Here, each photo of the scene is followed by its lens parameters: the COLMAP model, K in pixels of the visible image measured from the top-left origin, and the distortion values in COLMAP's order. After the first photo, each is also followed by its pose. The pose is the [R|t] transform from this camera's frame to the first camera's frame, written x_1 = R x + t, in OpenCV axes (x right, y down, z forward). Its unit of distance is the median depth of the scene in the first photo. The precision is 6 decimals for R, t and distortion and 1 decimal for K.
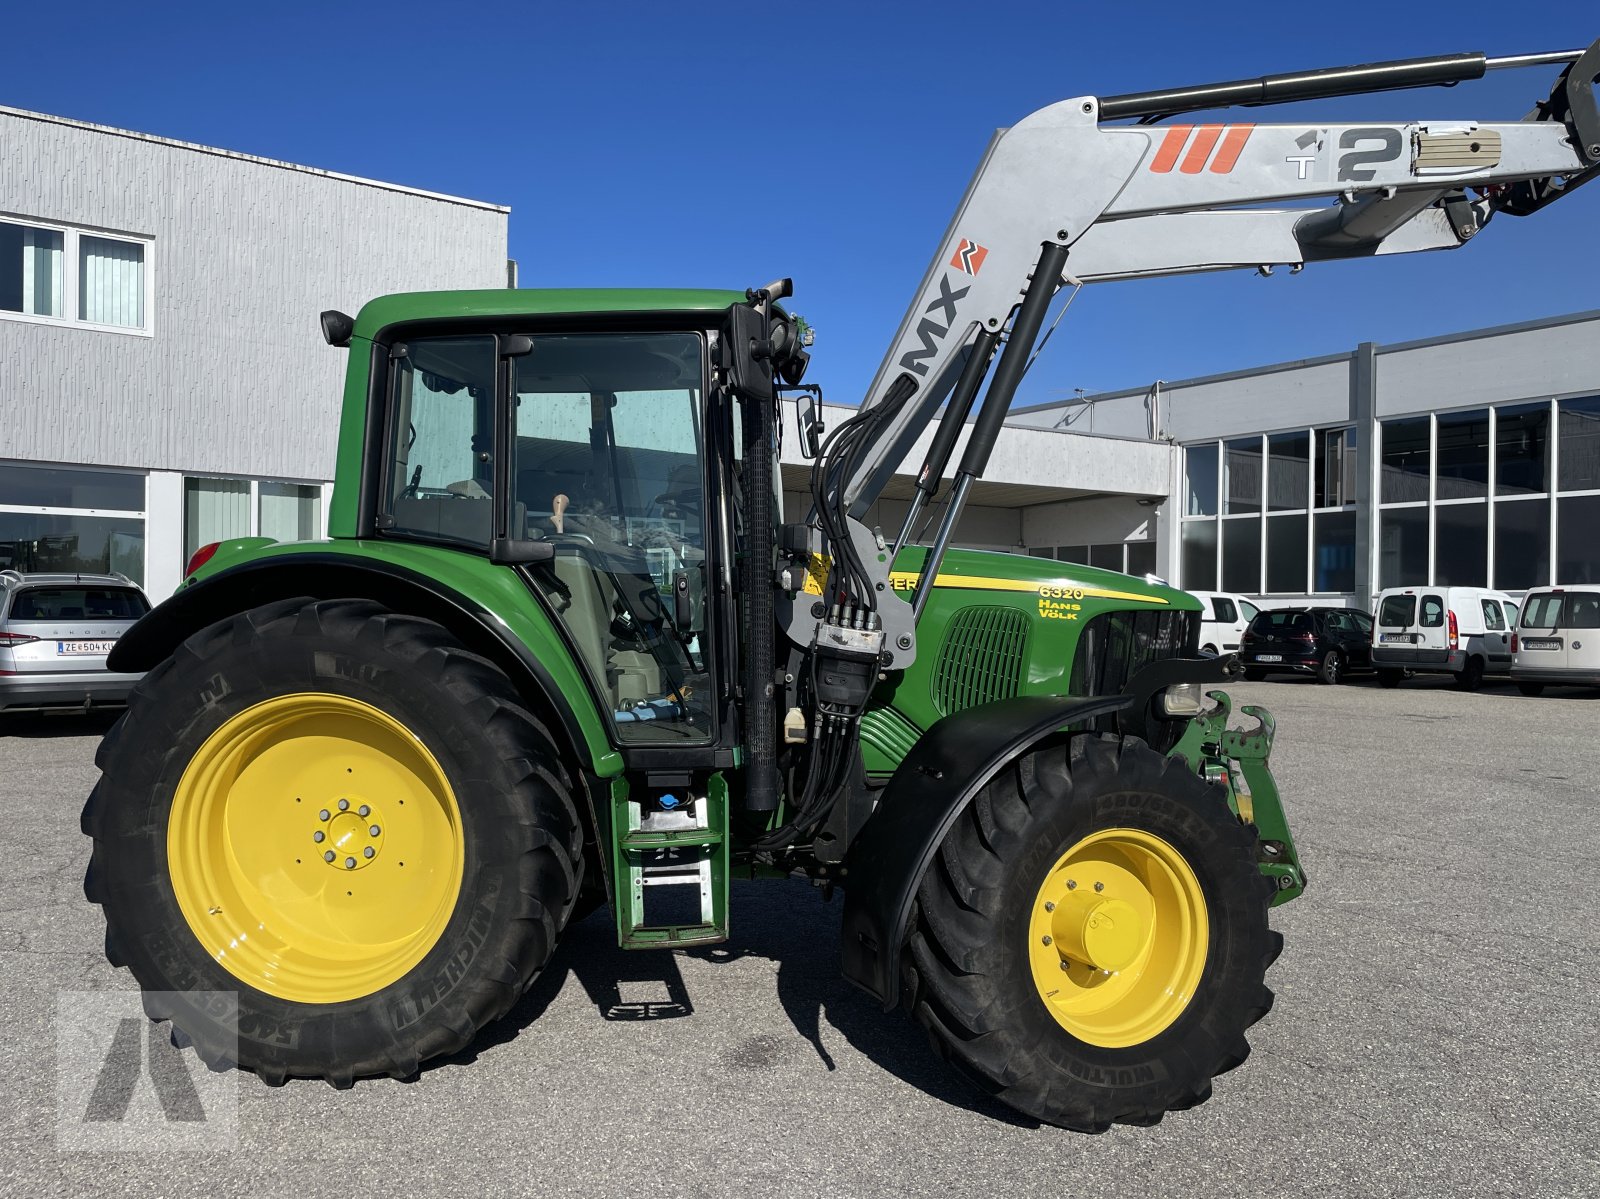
lens RADIAL K [[1328.3, 0, 731.7], [0, 1328.3, 620.6], [0, 0, 1]] dist [0.097026, -0.134597]
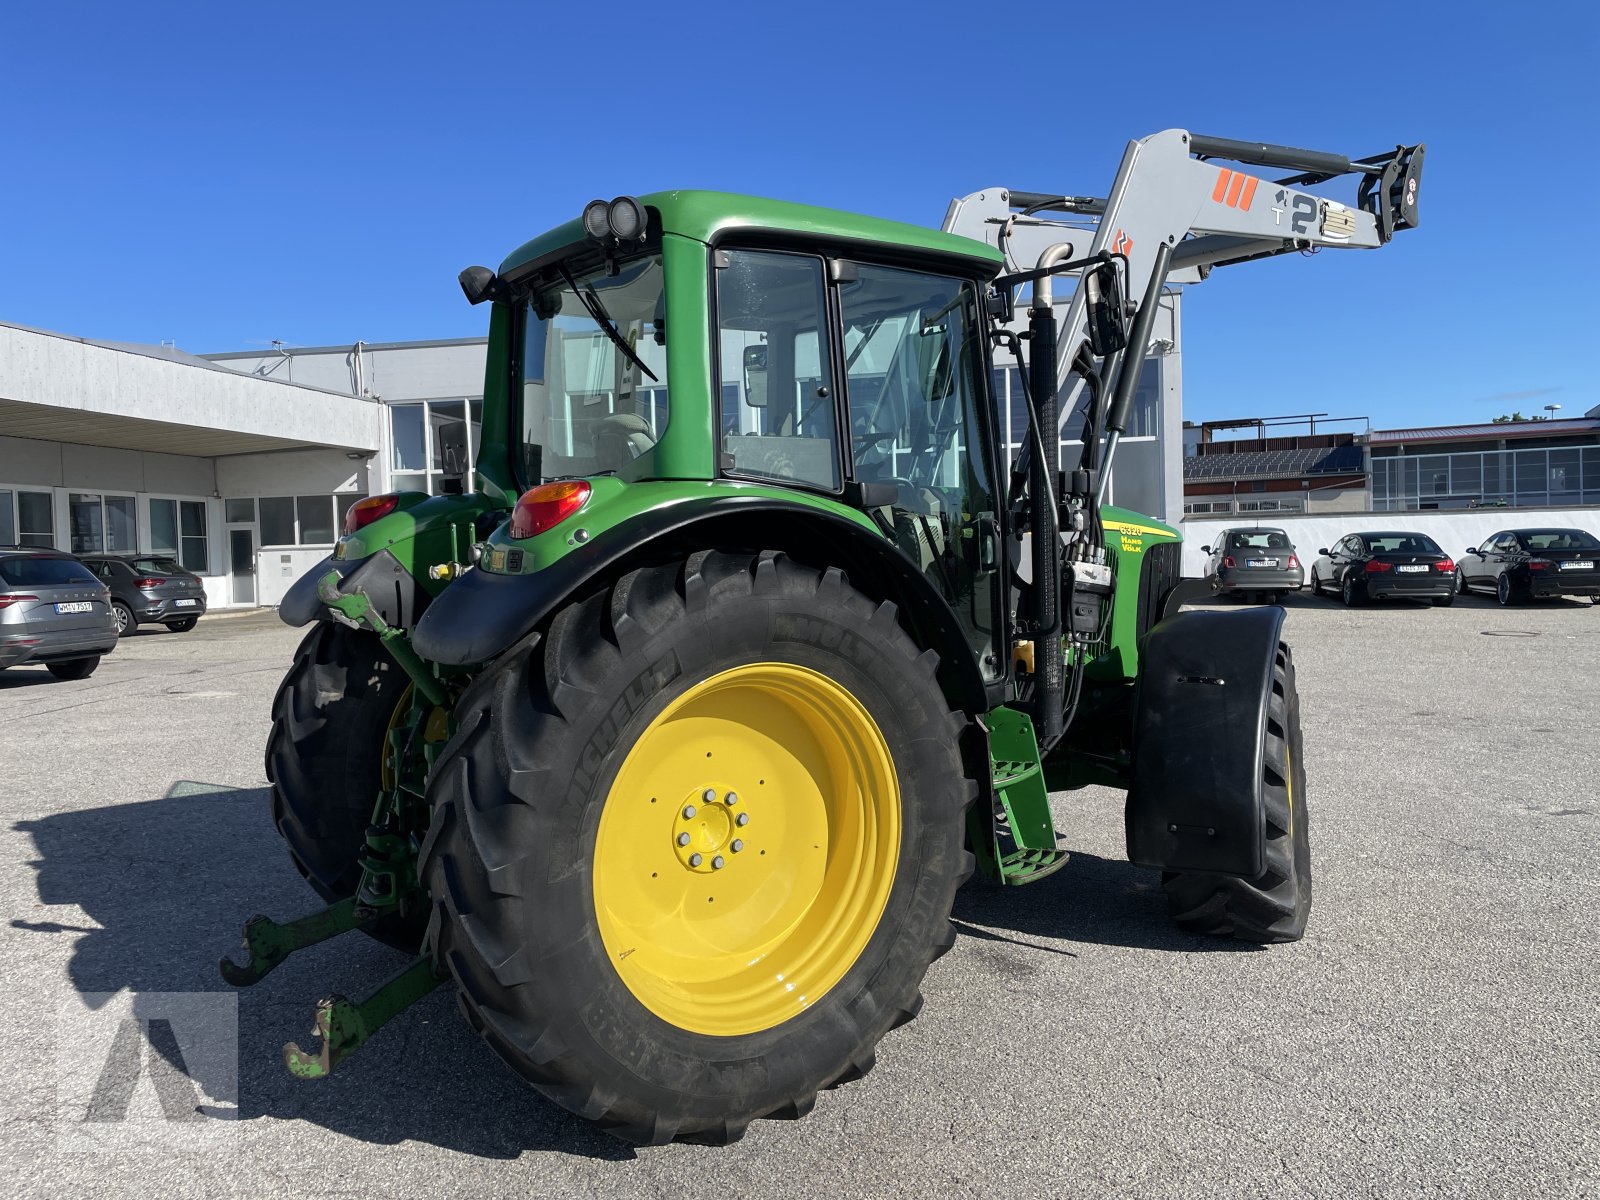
lens RADIAL K [[1218.5, 0, 800.1], [0, 1218.5, 584.7], [0, 0, 1]] dist [0.084872, -0.112172]
pose [[0.718349, -0.047574, 0.694054, -0.185944], [0.037895, 0.998854, 0.029244, -0.003532], [-0.694650, 0.005294, 0.719328, 0.098150]]
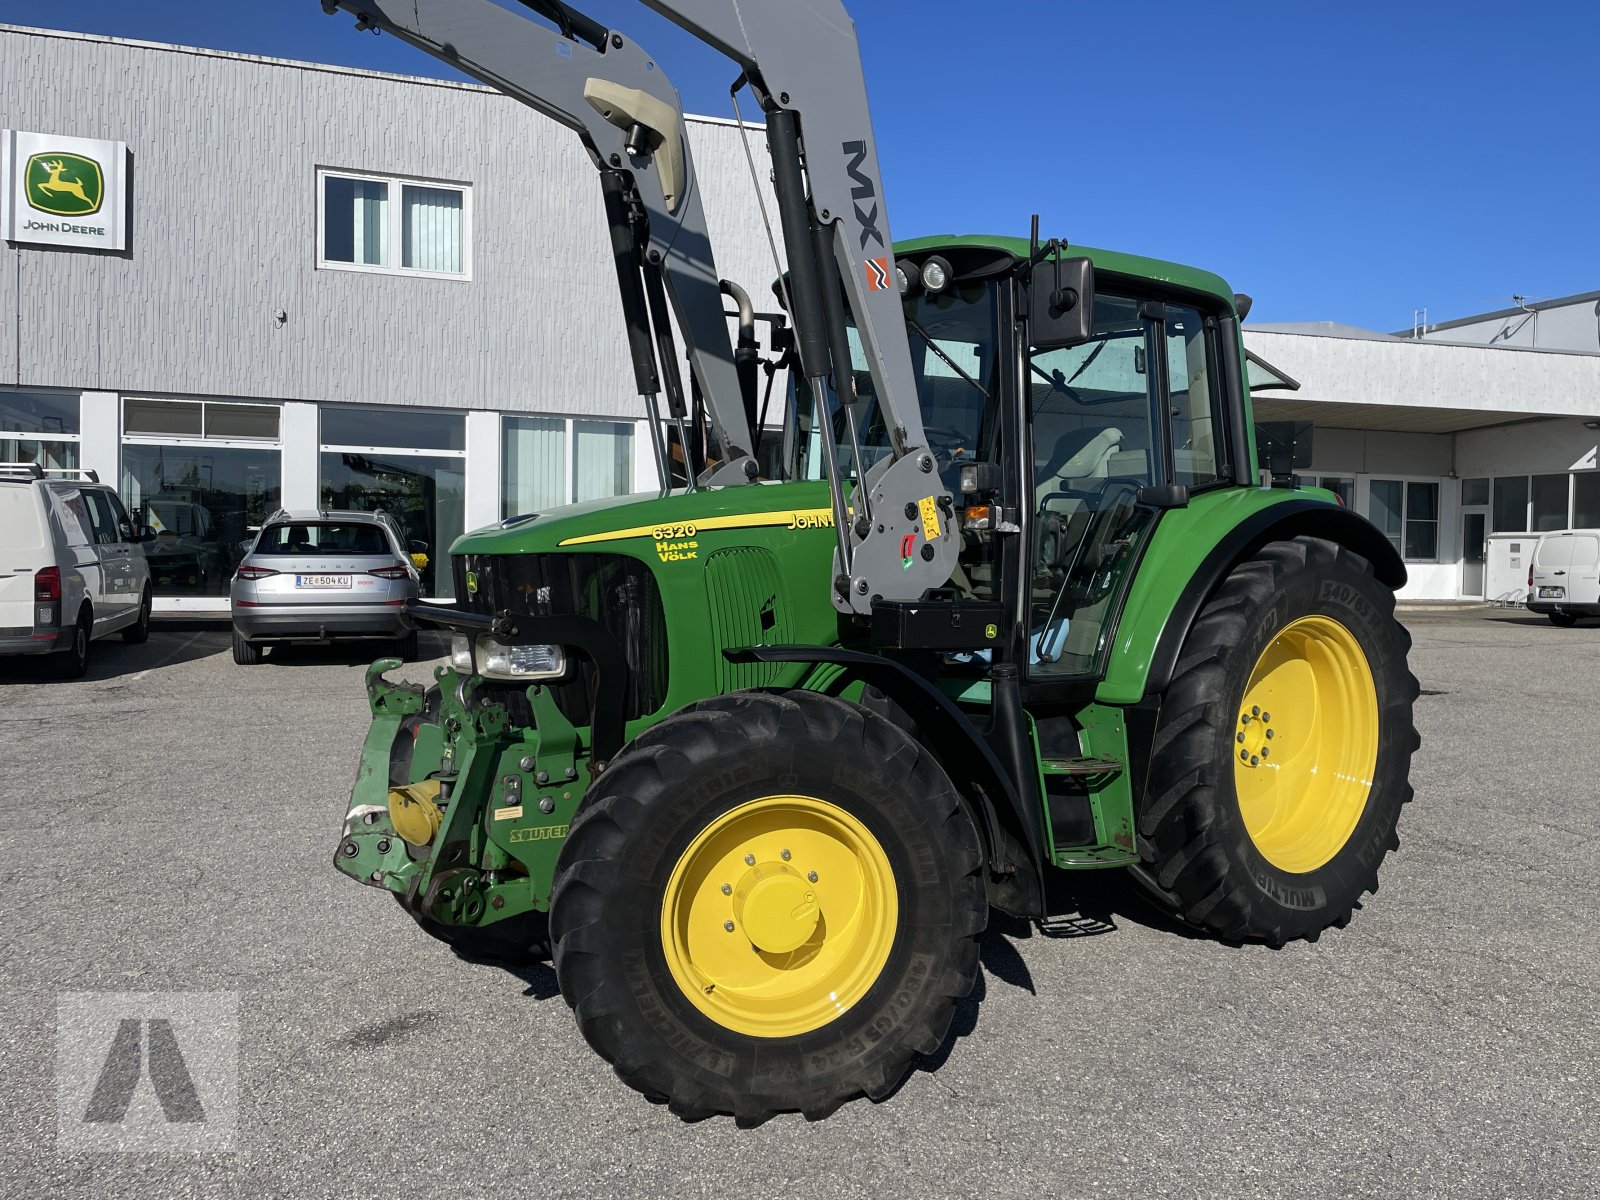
lens RADIAL K [[1376.7, 0, 912.5], [0, 1376.7, 580.0], [0, 0, 1]] dist [0.084778, -0.114443]
pose [[0.973173, 0.010326, -0.229845, 0.142672], [-0.006618, 0.999835, 0.016896, -0.001495], [0.229981, -0.014922, 0.973081, 0.036724]]
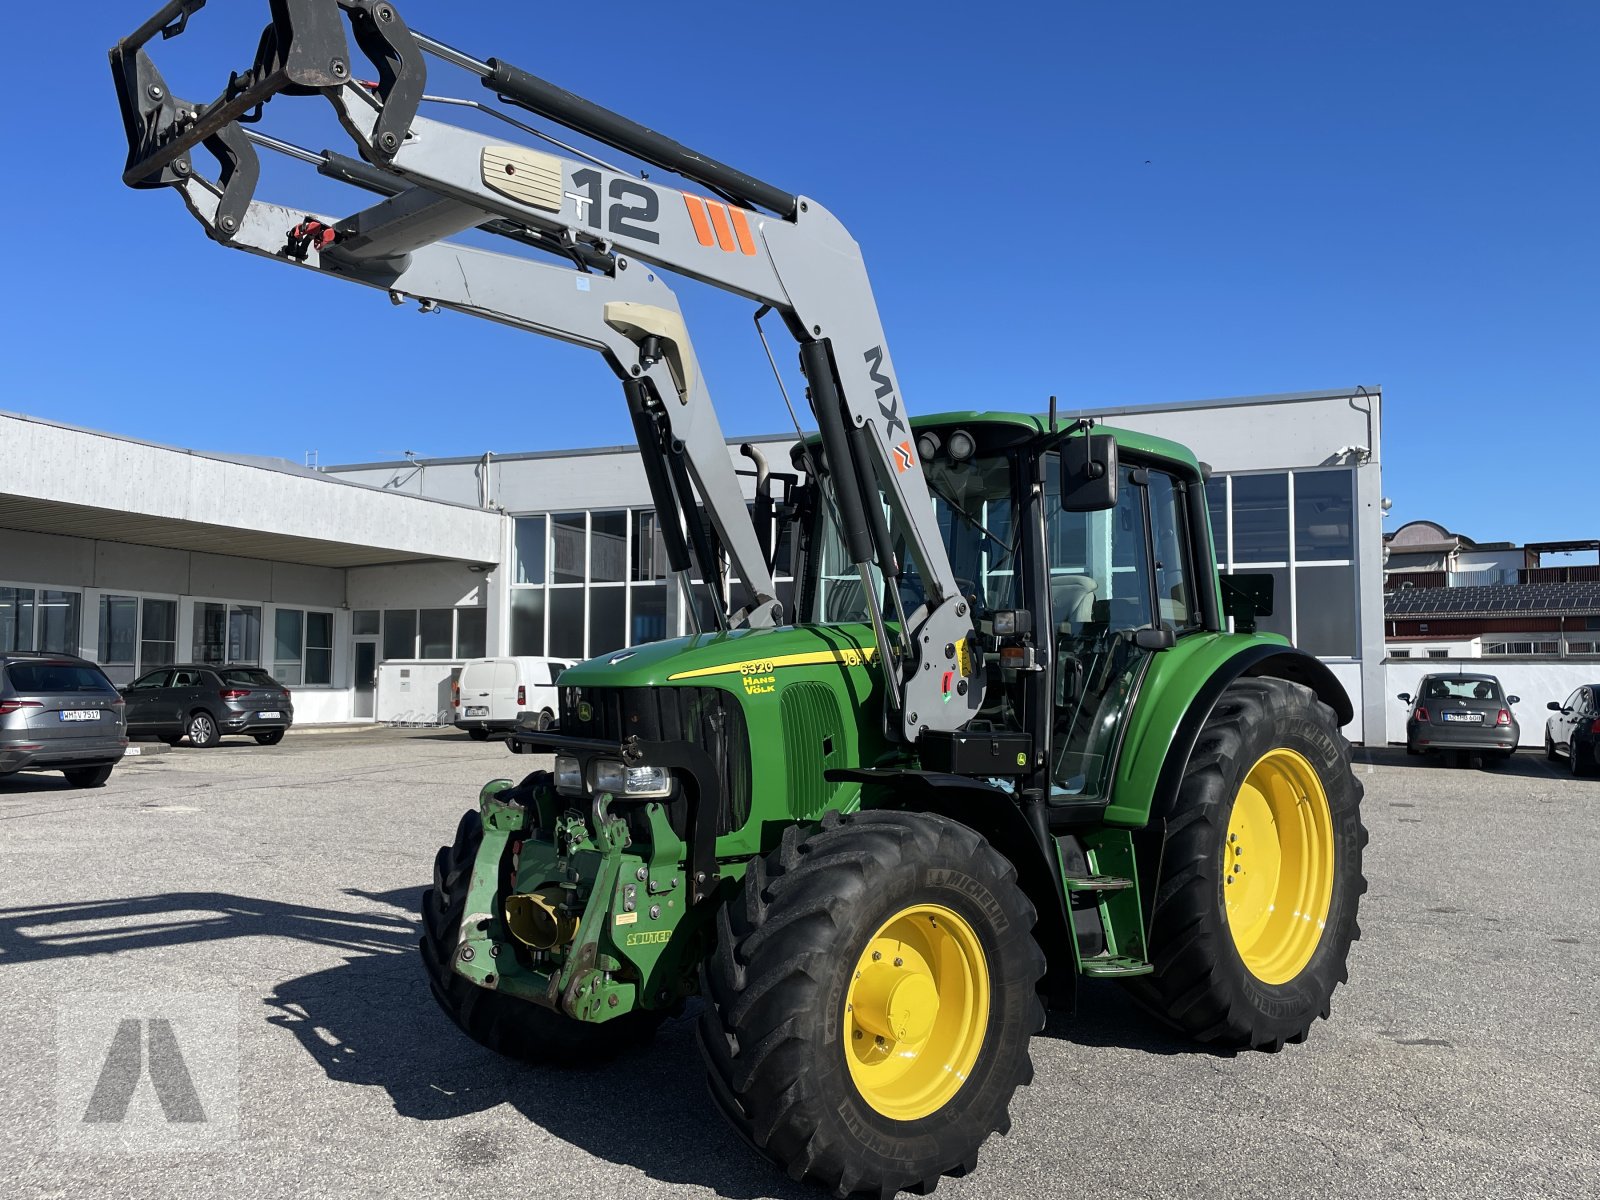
lens RADIAL K [[1361.4, 0, 773.8], [0, 1361.4, 596.5], [0, 0, 1]] dist [0.096821, -0.149043]
pose [[0.846414, 0.029381, 0.531714, -0.081739], [0.004707, 0.998025, -0.062641, -0.002045], [-0.532505, 0.055523, 0.844604, 0.008074]]
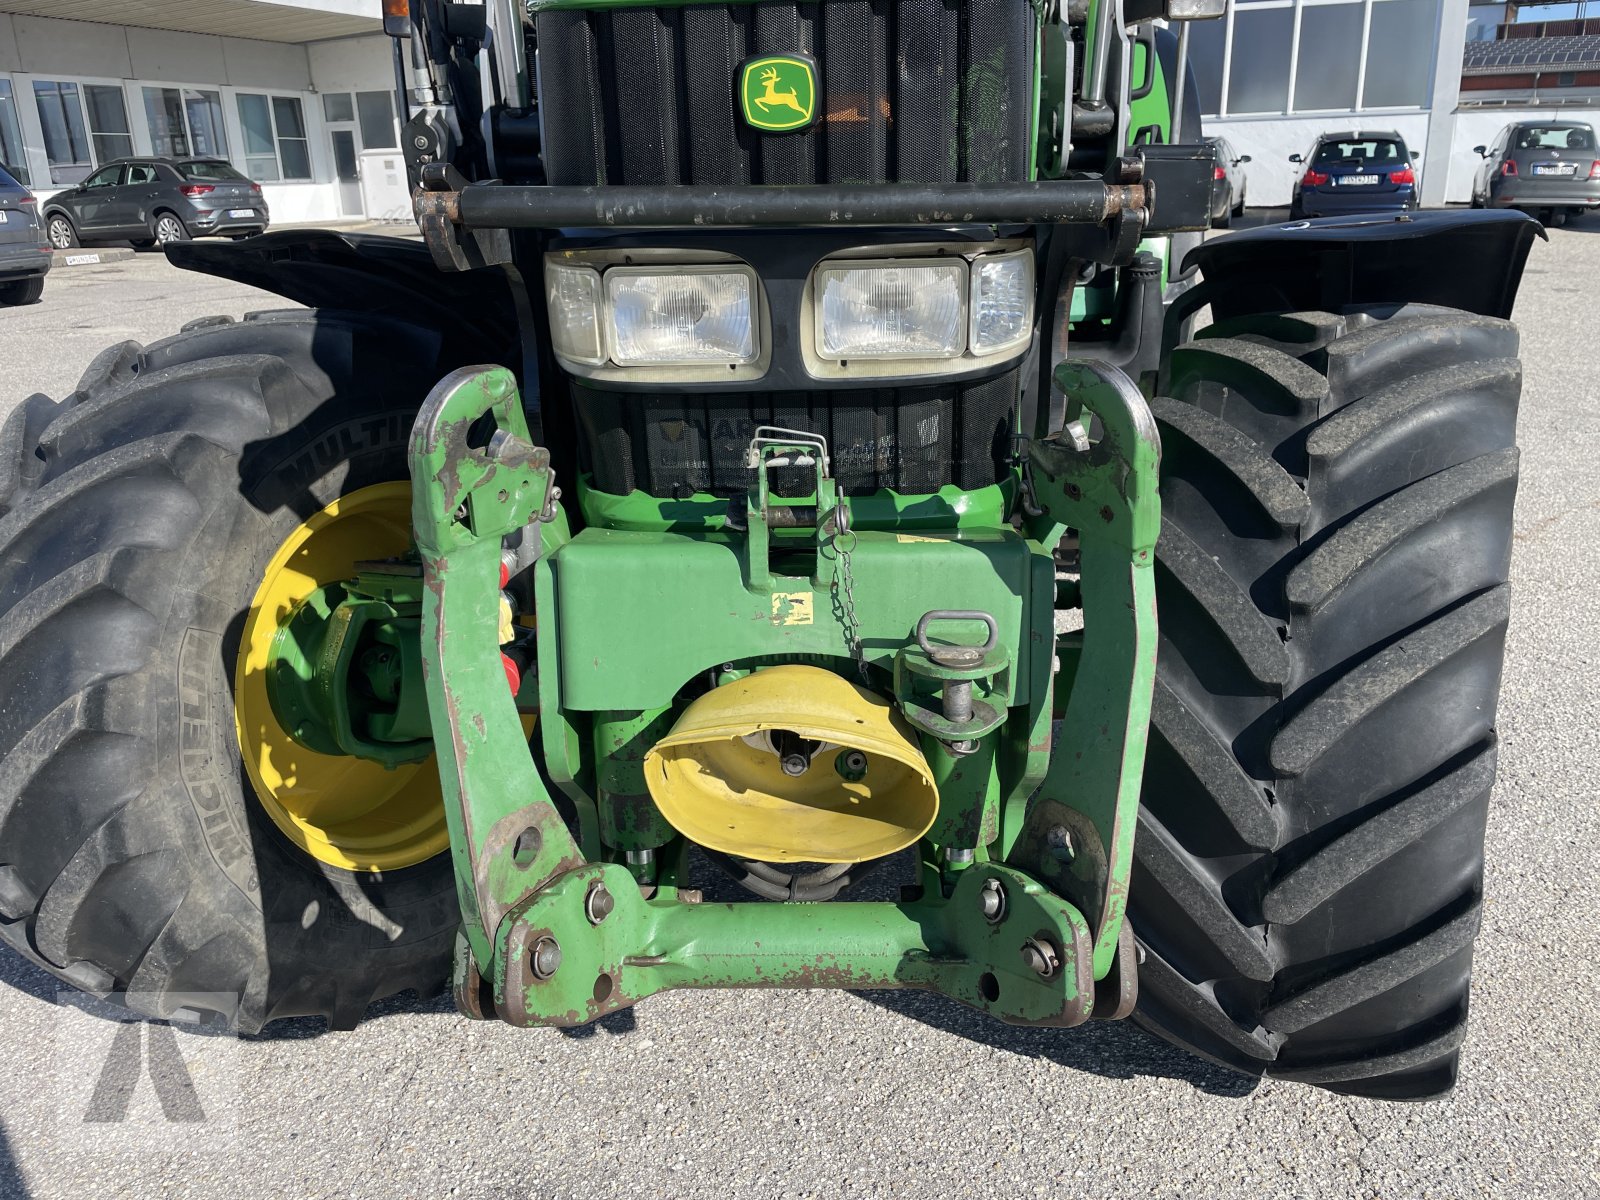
lens RADIAL K [[1205.4, 0, 801.6], [0, 1205.4, 590.9], [0, 0, 1]] dist [0.077648, -0.108365]
pose [[0.826006, -0.212485, 0.522077, -0.013043], [0.036547, 0.944465, 0.326573, 0.006785], [-0.562476, -0.250671, 0.787899, 0.178237]]
